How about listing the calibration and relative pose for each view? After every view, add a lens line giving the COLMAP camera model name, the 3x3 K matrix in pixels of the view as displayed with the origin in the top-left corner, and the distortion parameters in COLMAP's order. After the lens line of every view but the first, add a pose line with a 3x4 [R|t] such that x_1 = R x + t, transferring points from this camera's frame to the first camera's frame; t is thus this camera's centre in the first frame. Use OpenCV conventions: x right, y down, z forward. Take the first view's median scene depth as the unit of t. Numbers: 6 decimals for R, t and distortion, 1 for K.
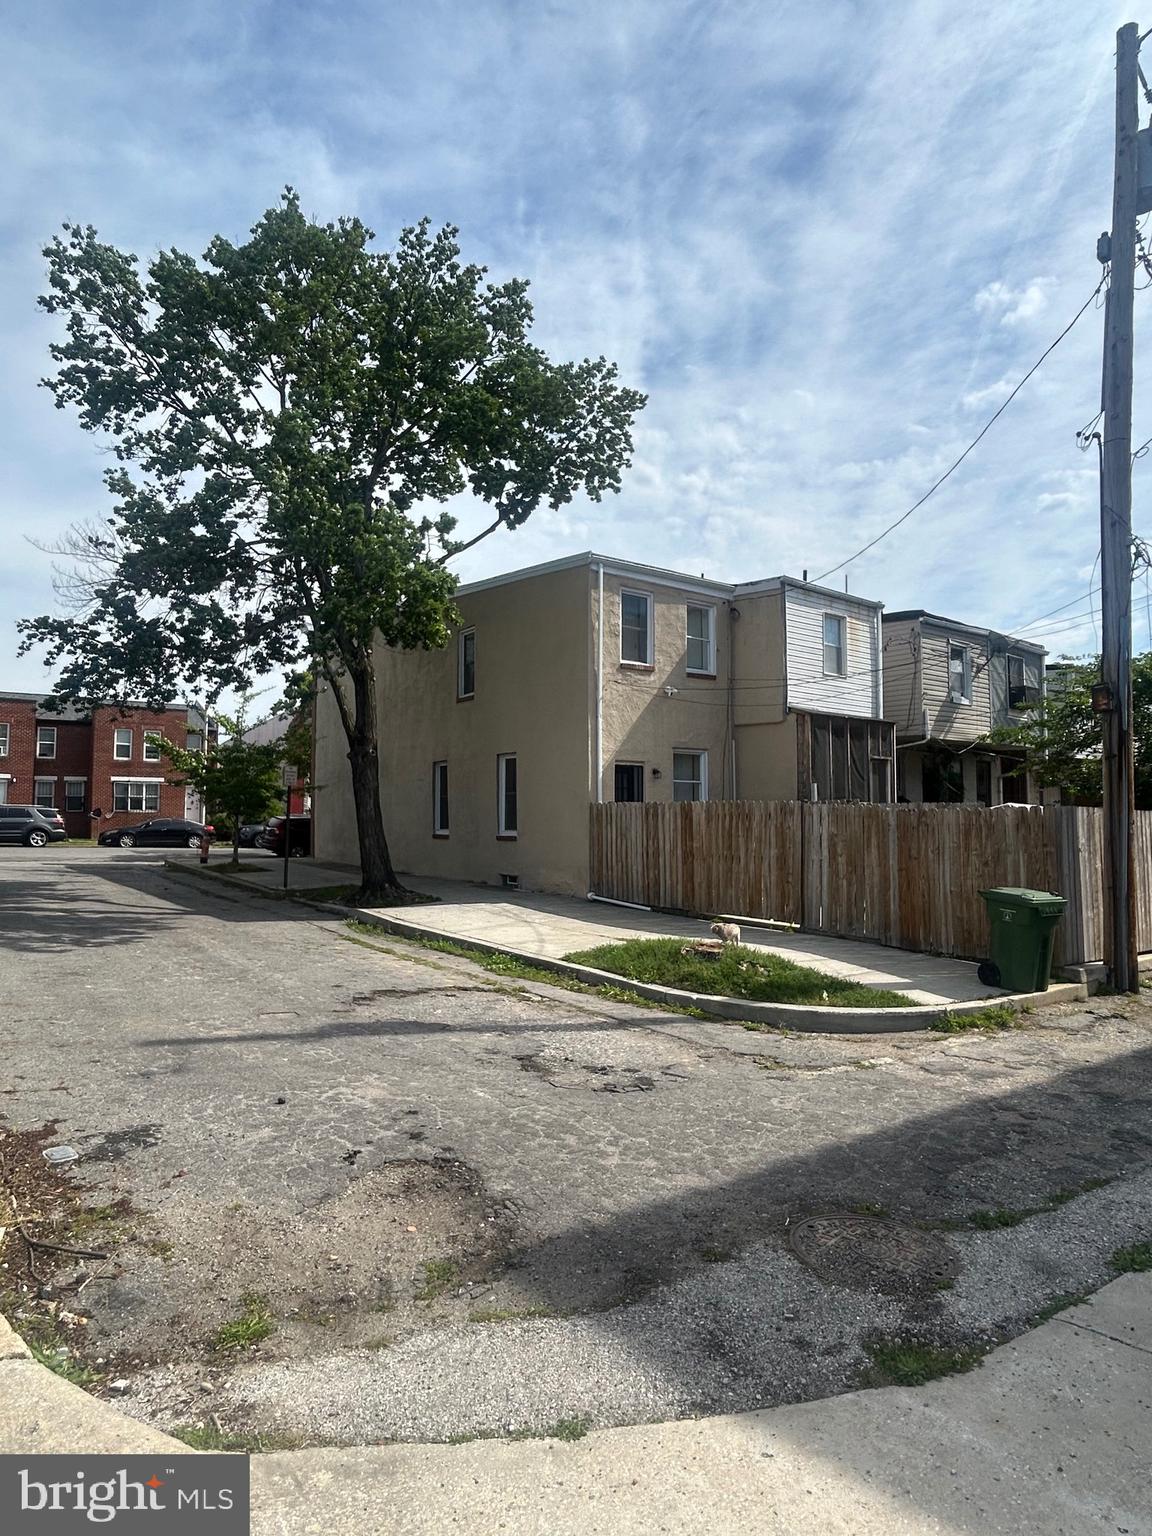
lens RADIAL K [[873.1, 0, 564.9], [0, 873.1, 758.7], [0, 0, 1]] dist [-0.006046, -0.000540]
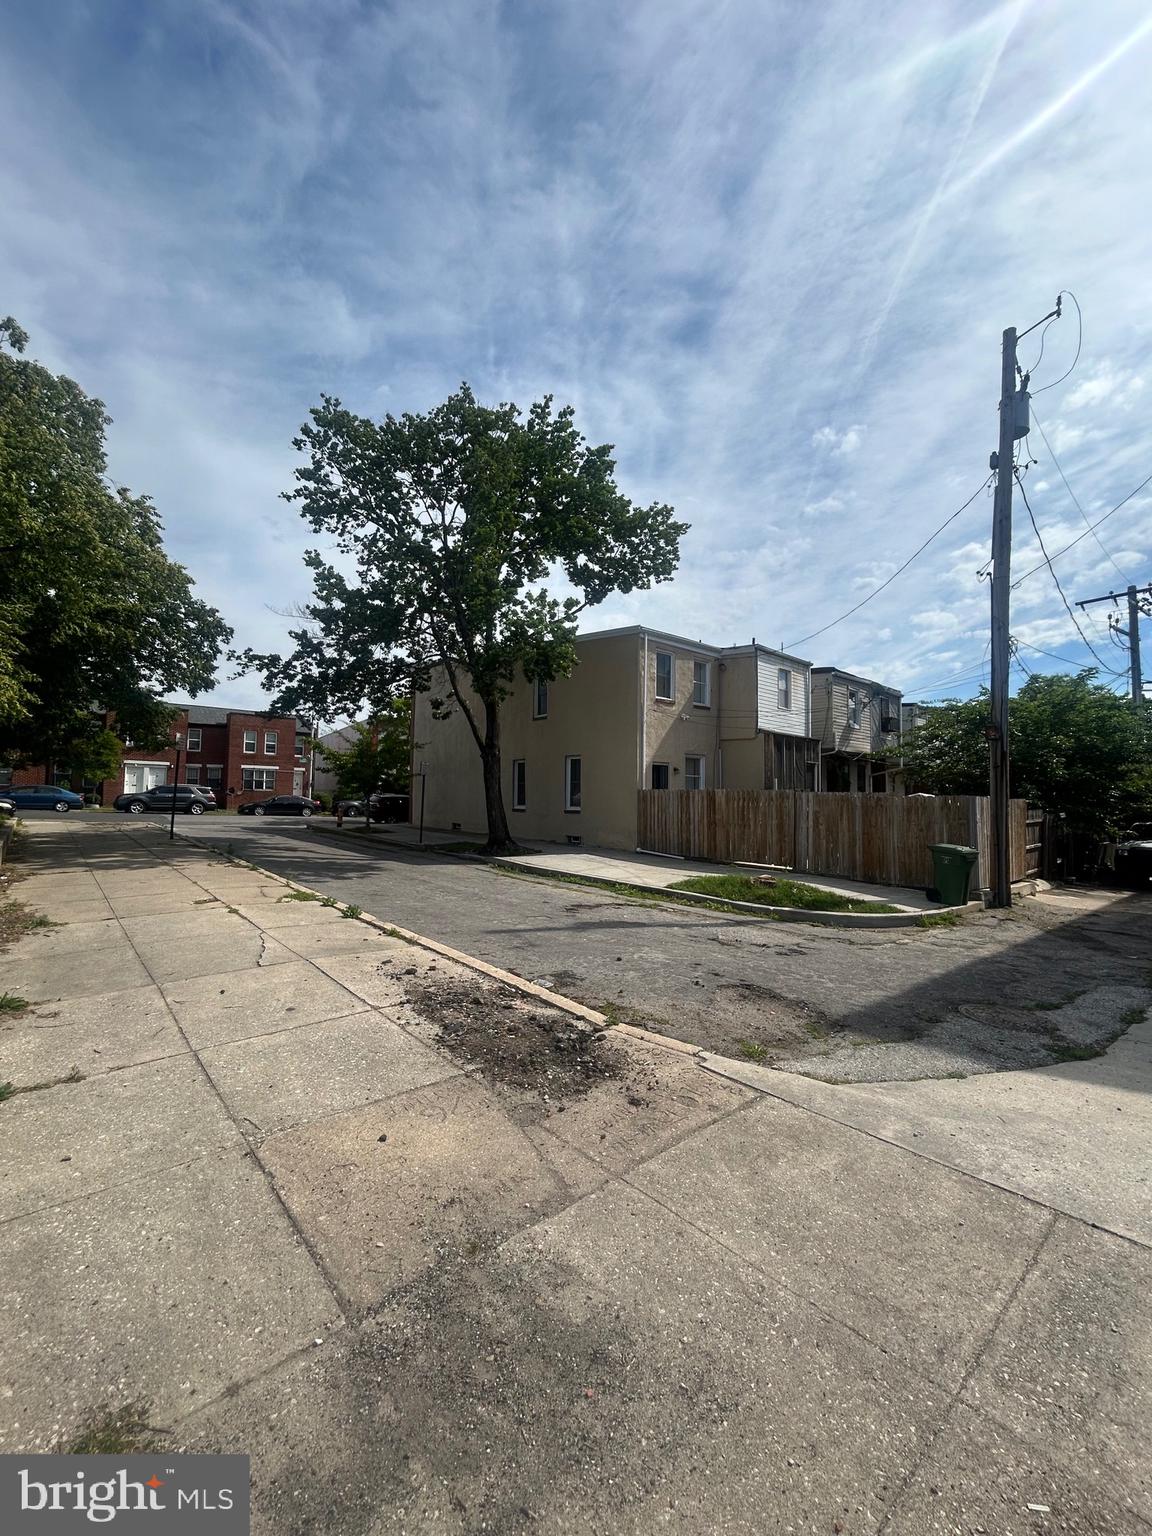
lens RADIAL K [[616.7, 0, 576.0], [0, 616.7, 768.0], [0, 0, 1]] dist [-0.001049, 0.000564]
pose [[0.996866, 0.016293, 0.077415, -0.156219], [-0.017714, 0.999686, 0.017700, -0.003852], [-0.077102, -0.019016, 0.996842, -0.067946]]
